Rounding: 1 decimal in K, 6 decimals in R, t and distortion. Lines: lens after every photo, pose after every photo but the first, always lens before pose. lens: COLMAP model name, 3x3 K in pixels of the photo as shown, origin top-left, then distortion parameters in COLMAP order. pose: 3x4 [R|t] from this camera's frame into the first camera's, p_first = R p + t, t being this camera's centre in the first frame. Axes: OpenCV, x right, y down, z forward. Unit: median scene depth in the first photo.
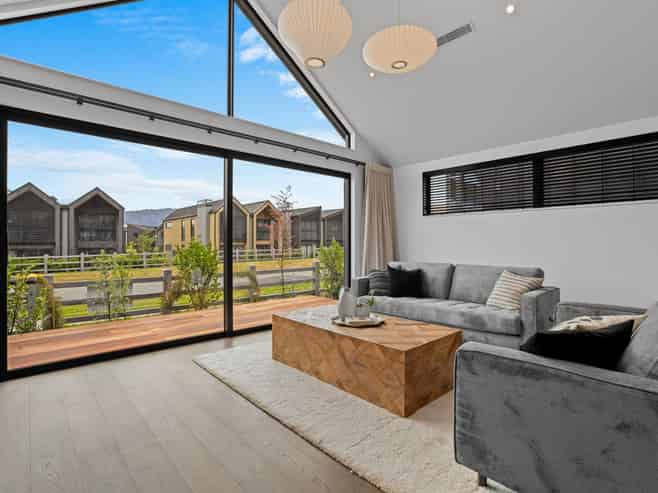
lens RADIAL K [[338.2, 0, 334.7], [0, 338.2, 247.3], [0, 0, 1]] dist [-0.033229, 0.001604]
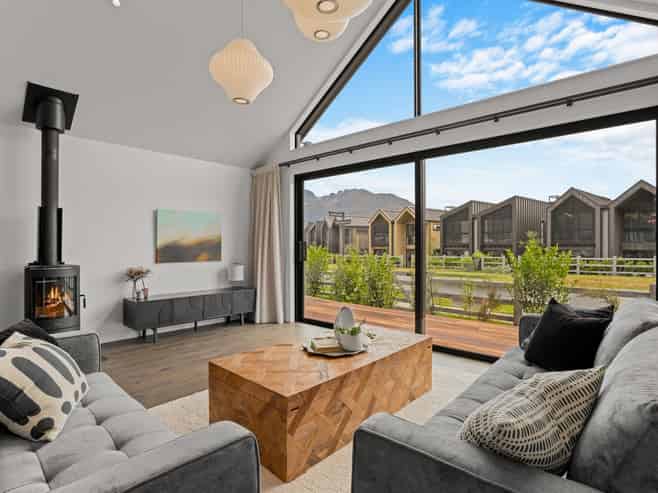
lens RADIAL K [[350.6, 0, 328.3], [0, 350.6, 242.6], [0, 0, 1]] dist [-0.028828, 0.001527]
pose [[0.081878, -0.007294, -0.996616, 0.126889], [-0.009519, 0.999922, -0.008101, -0.003741], [0.996597, 0.010151, 0.081803, 0.128432]]
